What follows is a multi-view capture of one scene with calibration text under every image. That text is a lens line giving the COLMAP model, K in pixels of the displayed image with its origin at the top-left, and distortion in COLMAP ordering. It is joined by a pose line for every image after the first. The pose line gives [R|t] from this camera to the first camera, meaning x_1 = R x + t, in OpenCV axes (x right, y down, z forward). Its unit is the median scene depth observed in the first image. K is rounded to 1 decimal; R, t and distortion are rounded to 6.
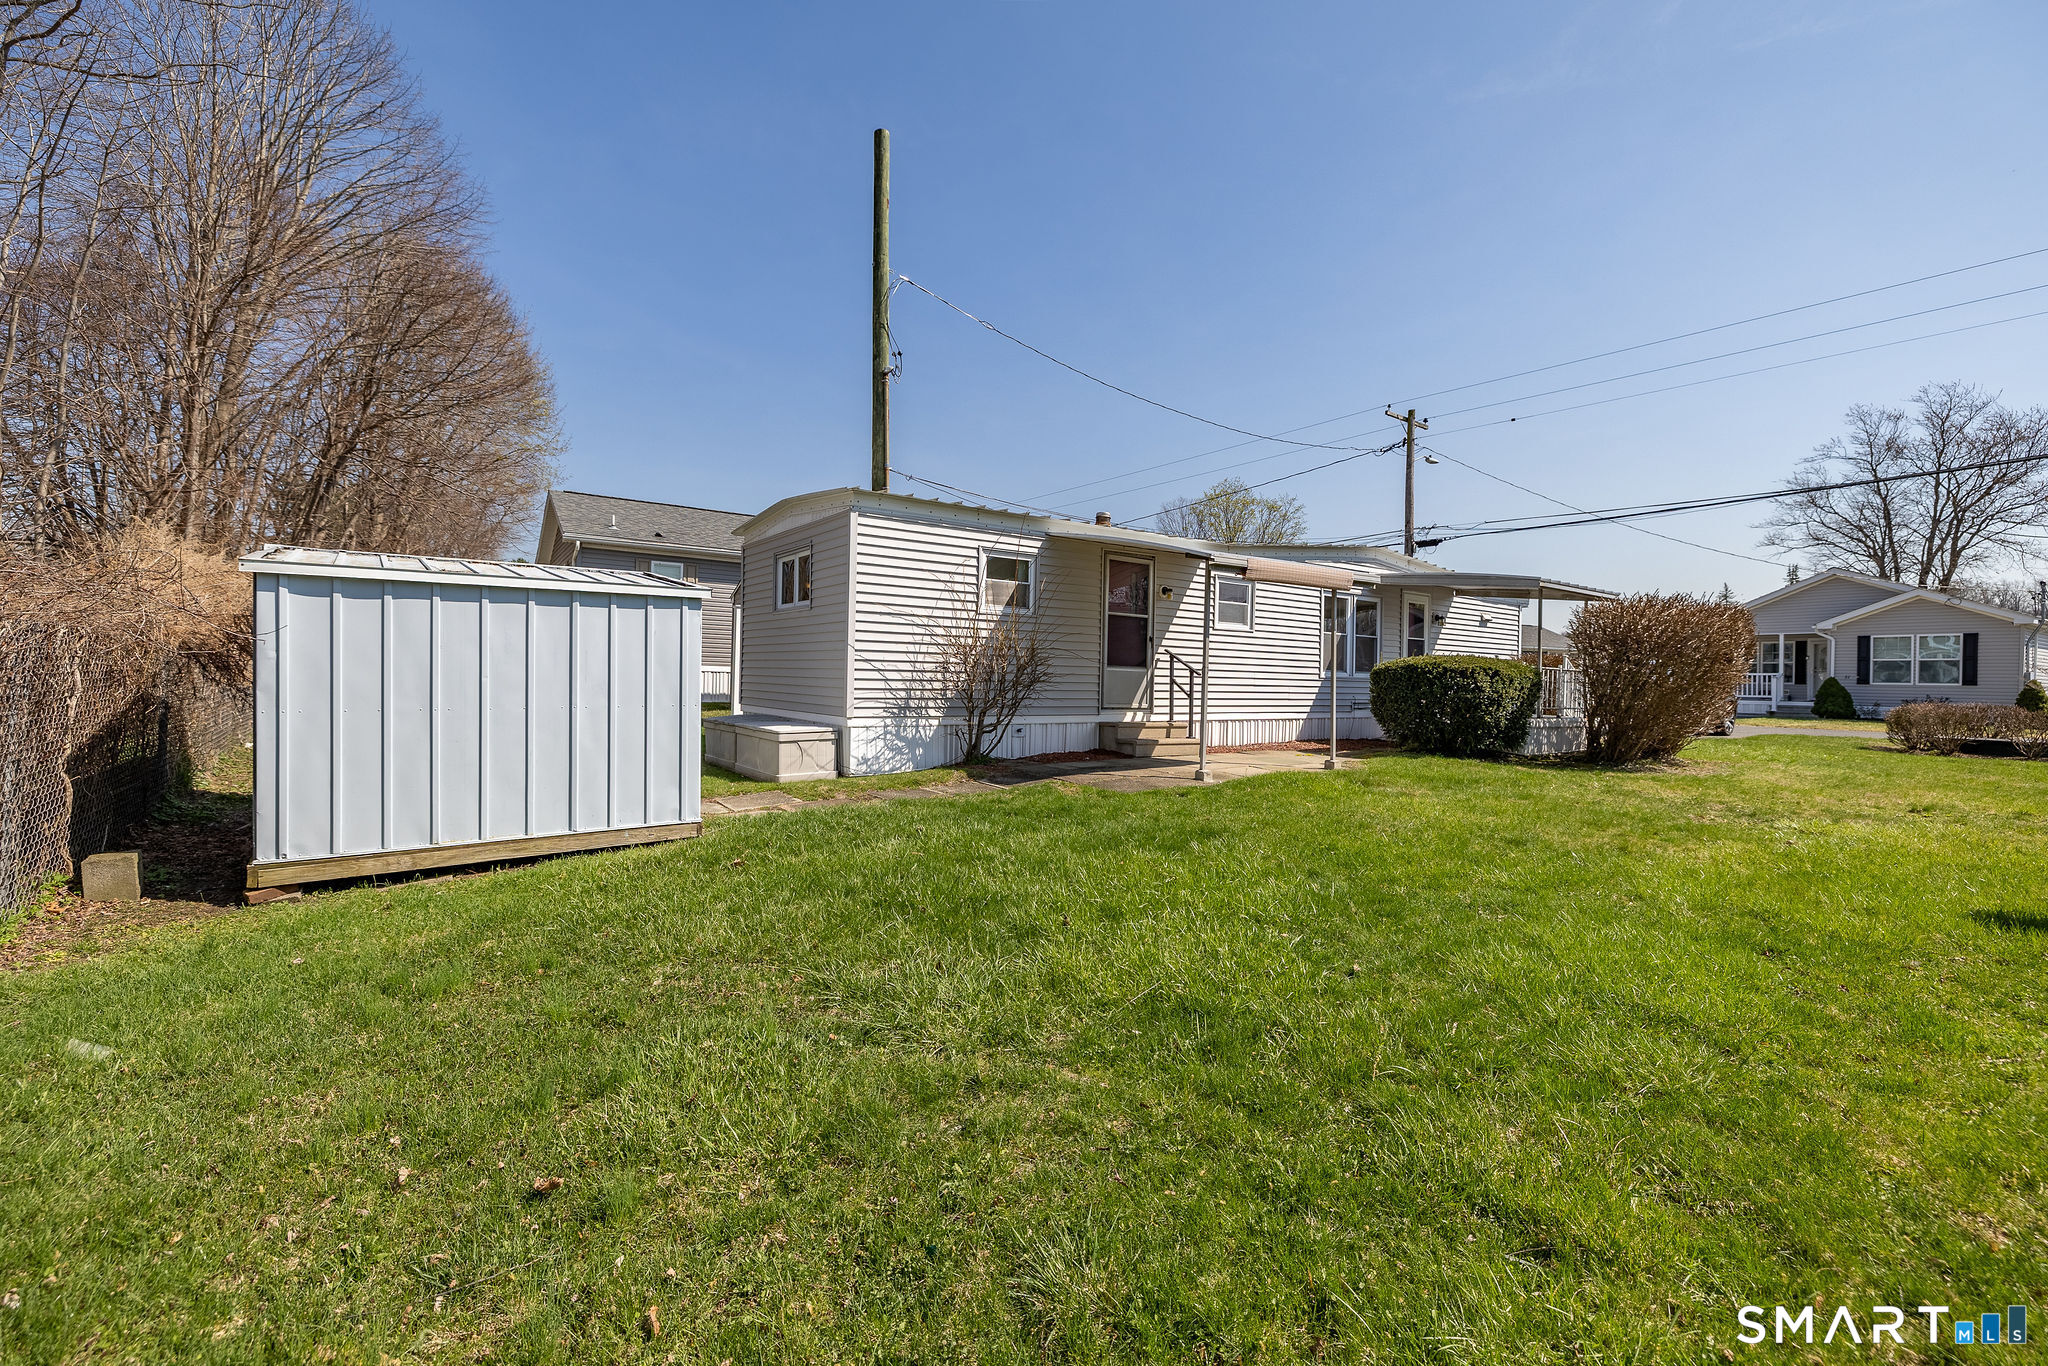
lens RADIAL K [[874.3, 0, 1019.8], [0, 874.3, 687.6], [0, 0, 1]] dist [0.001756, 0.000395]
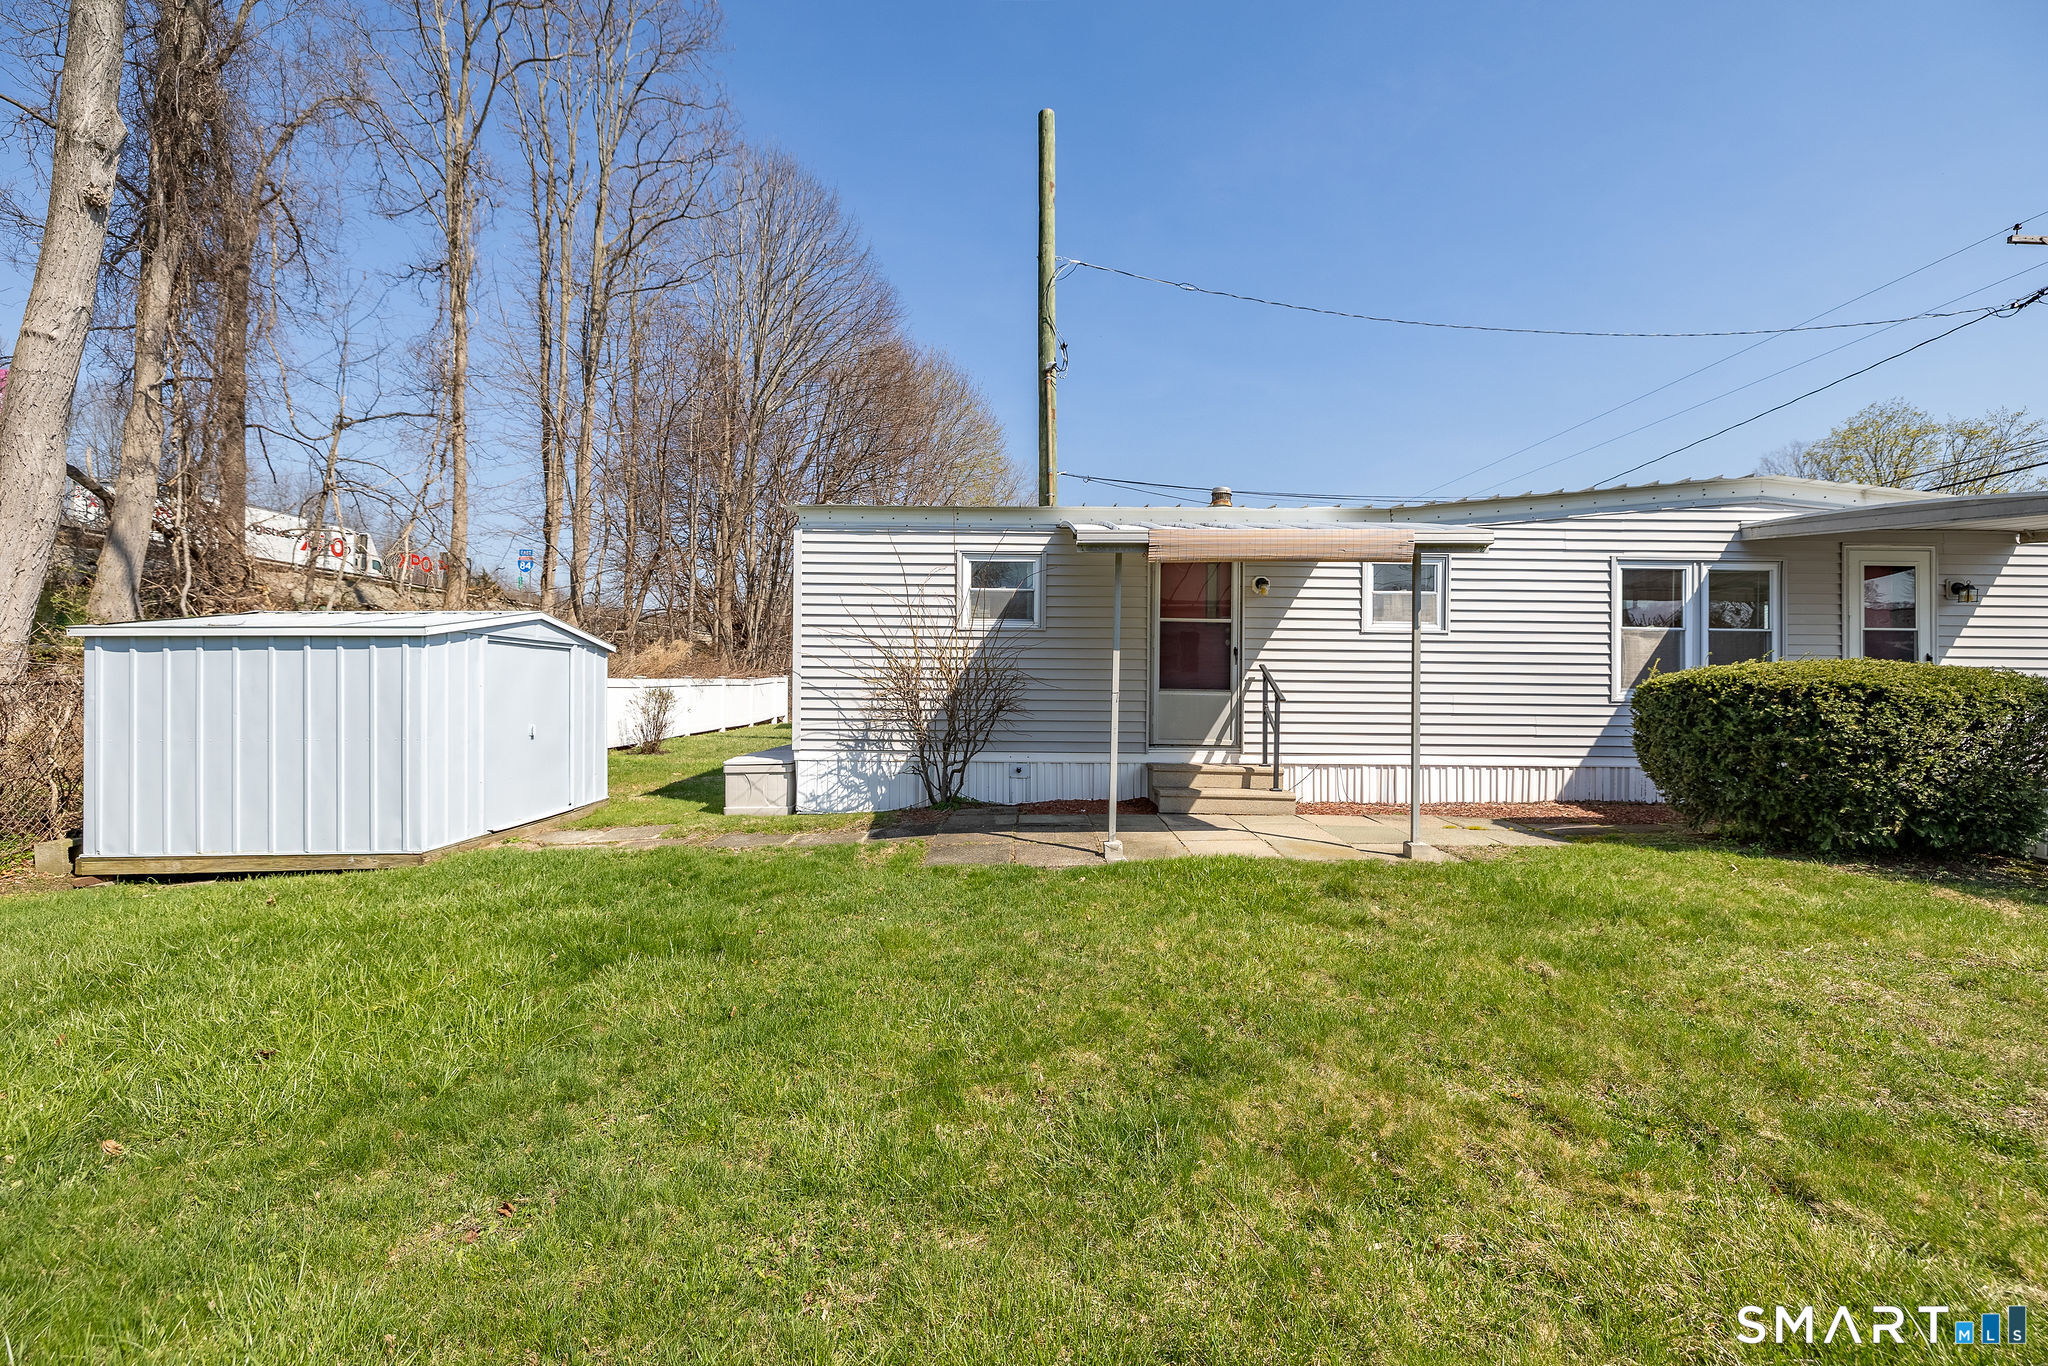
lens RADIAL K [[874.3, 0, 1024.9], [0, 874.3, 682.5], [0, 0, 1]] dist [0.001756, 0.000395]
pose [[0.816217, -0.016560, -0.577508, 0.477260], [0.000747, 0.999619, -0.027608, -0.010227], [0.577745, 0.022103, 0.815918, 0.336901]]
